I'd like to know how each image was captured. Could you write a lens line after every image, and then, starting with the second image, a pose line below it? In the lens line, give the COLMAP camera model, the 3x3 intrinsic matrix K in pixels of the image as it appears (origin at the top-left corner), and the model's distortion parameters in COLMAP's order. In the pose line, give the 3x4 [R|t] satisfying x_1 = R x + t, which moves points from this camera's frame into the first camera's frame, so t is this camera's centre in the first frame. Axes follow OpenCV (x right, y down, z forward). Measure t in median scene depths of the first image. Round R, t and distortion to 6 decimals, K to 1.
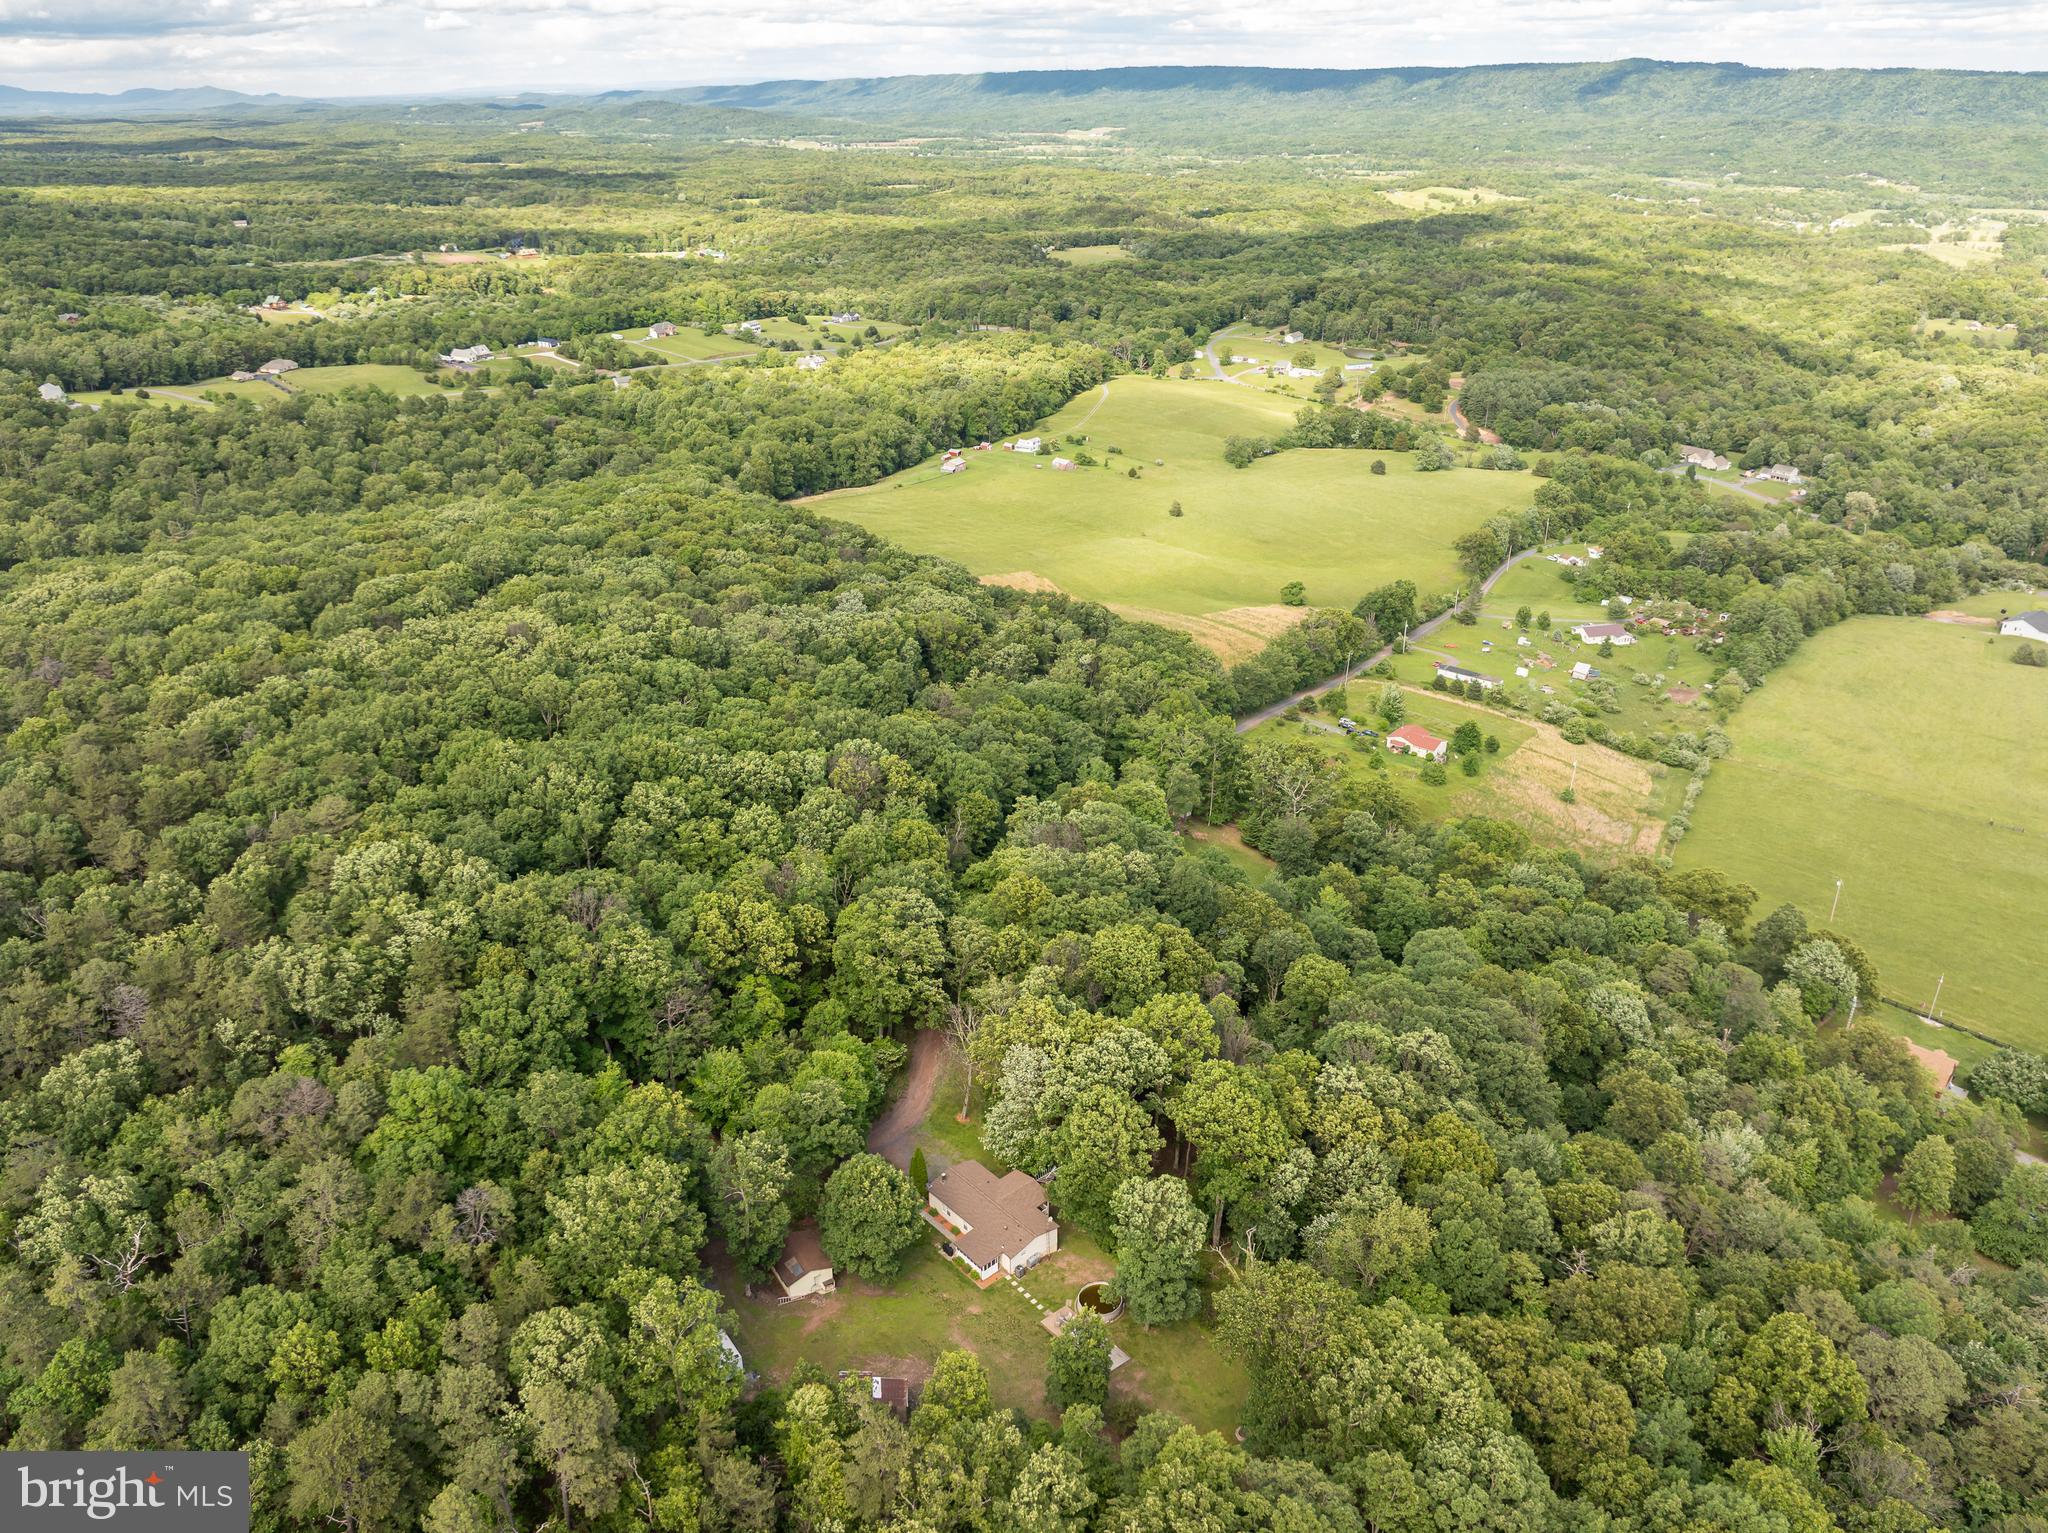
lens RADIAL K [[1400.5, 0, 1020.5], [0, 1400.5, 757.6], [0, 0, 1]] dist [-0.013725, -0.044554]
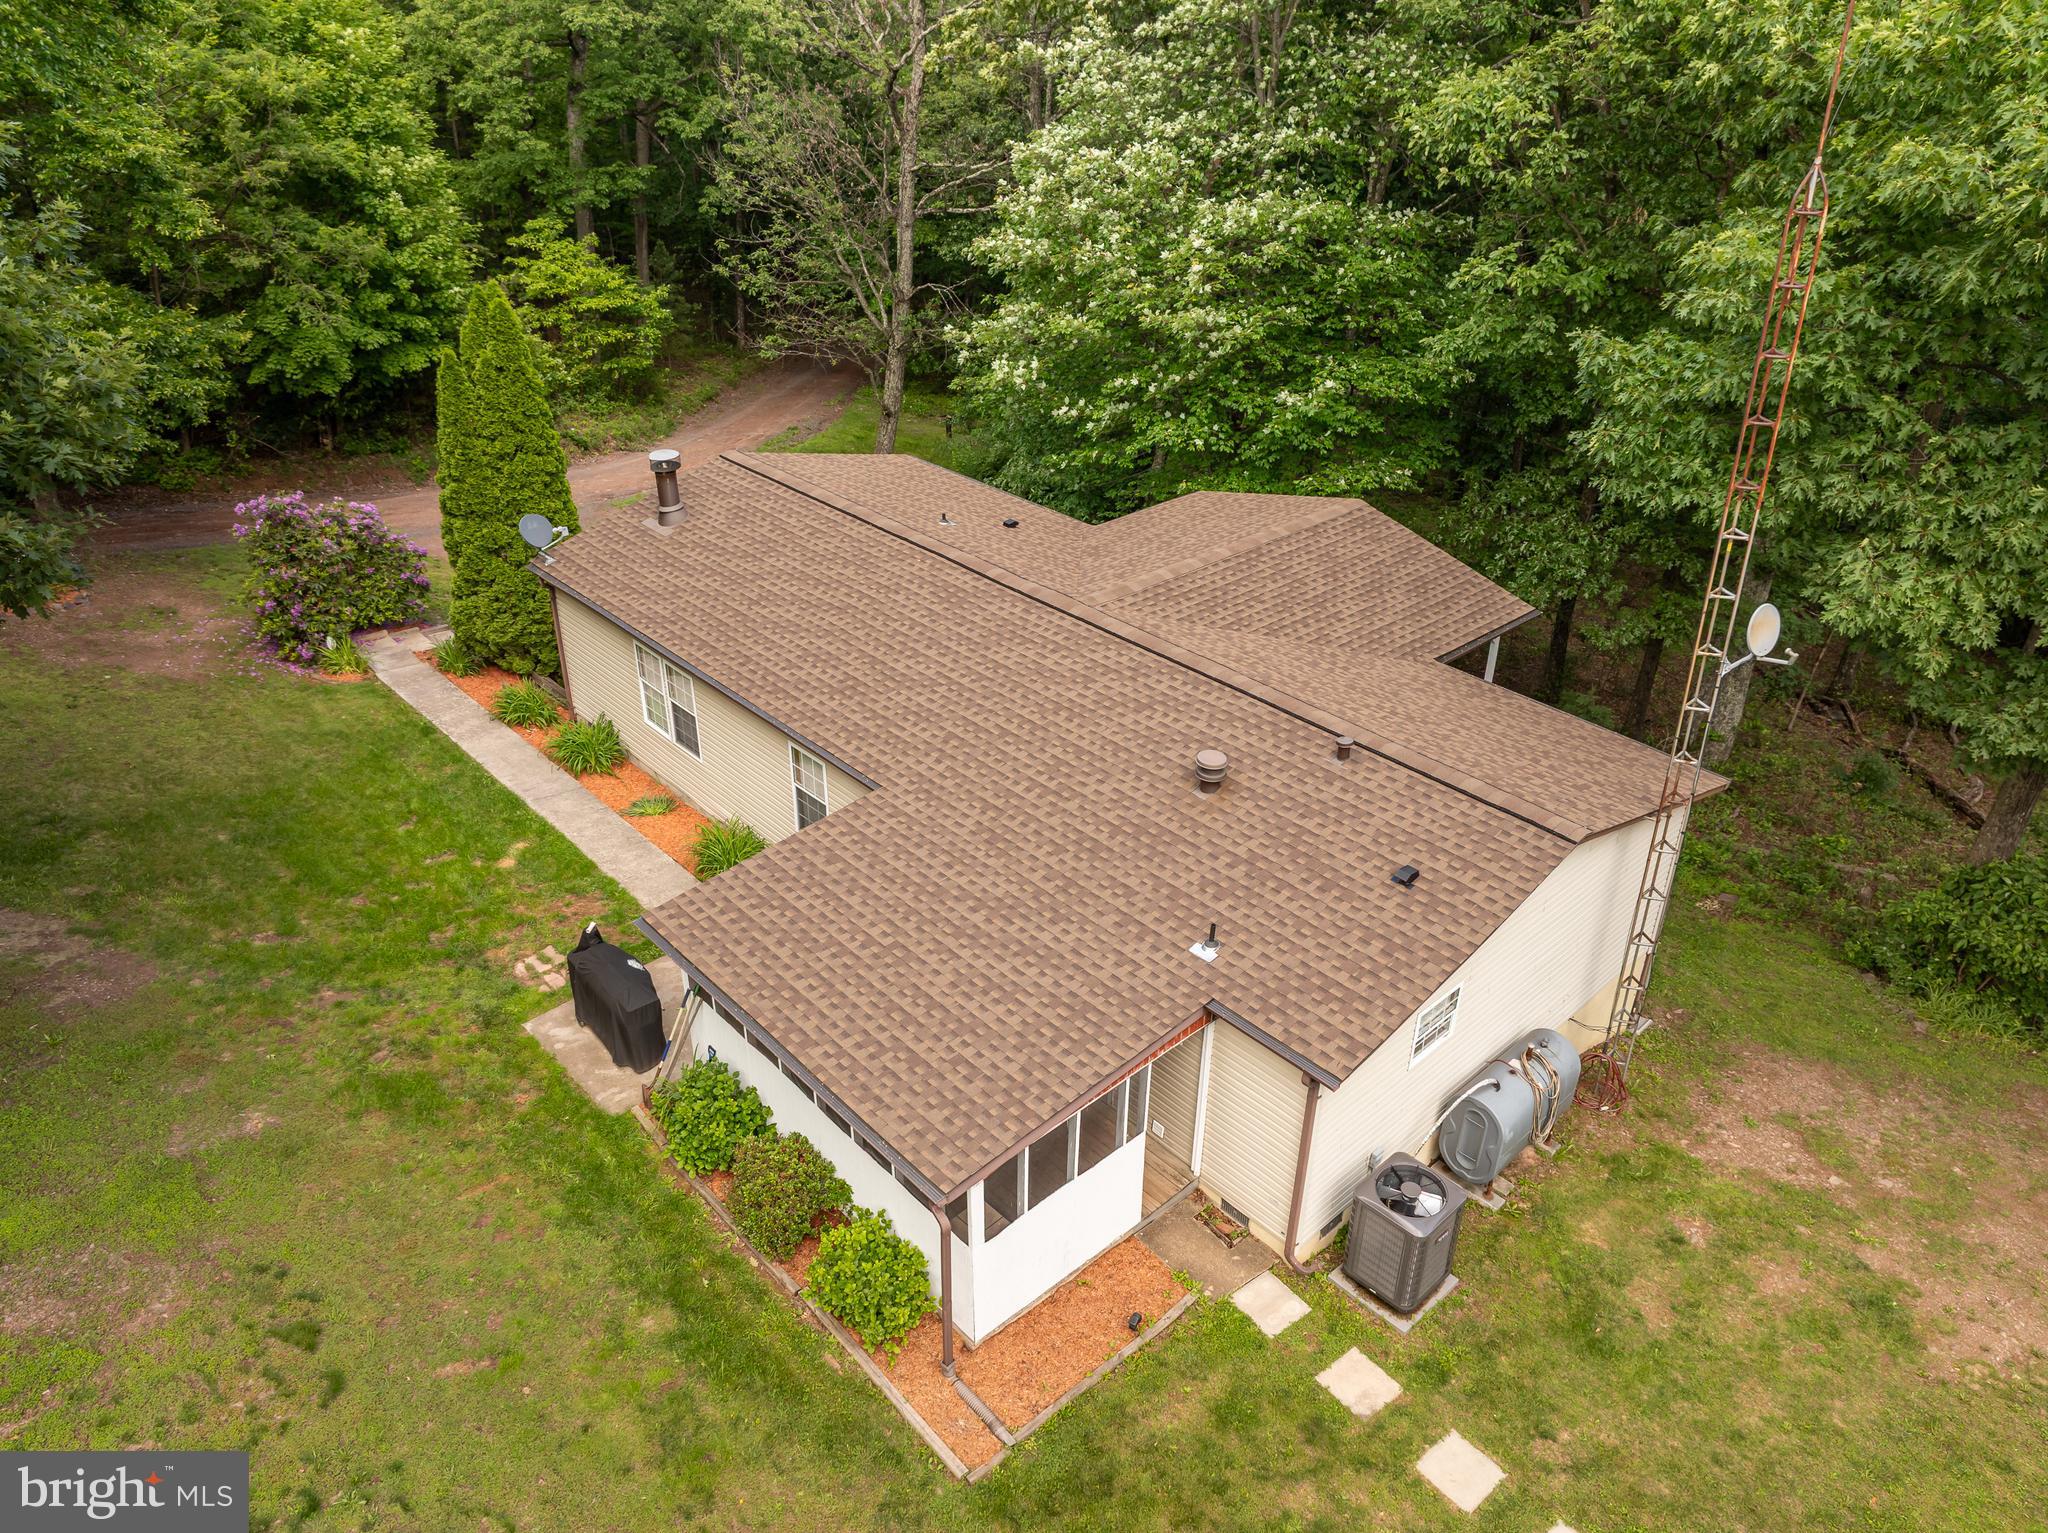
lens RADIAL K [[1400.5, 0, 1020.5], [0, 1400.5, 757.6], [0, 0, 1]] dist [-0.013725, -0.044554]
pose [[0.999993, -0.002104, 0.003198, -0.023863], [0.001829, 0.996488, 0.083721, 0.328744], [-0.003363, -0.083714, 0.996484, 0.909004]]
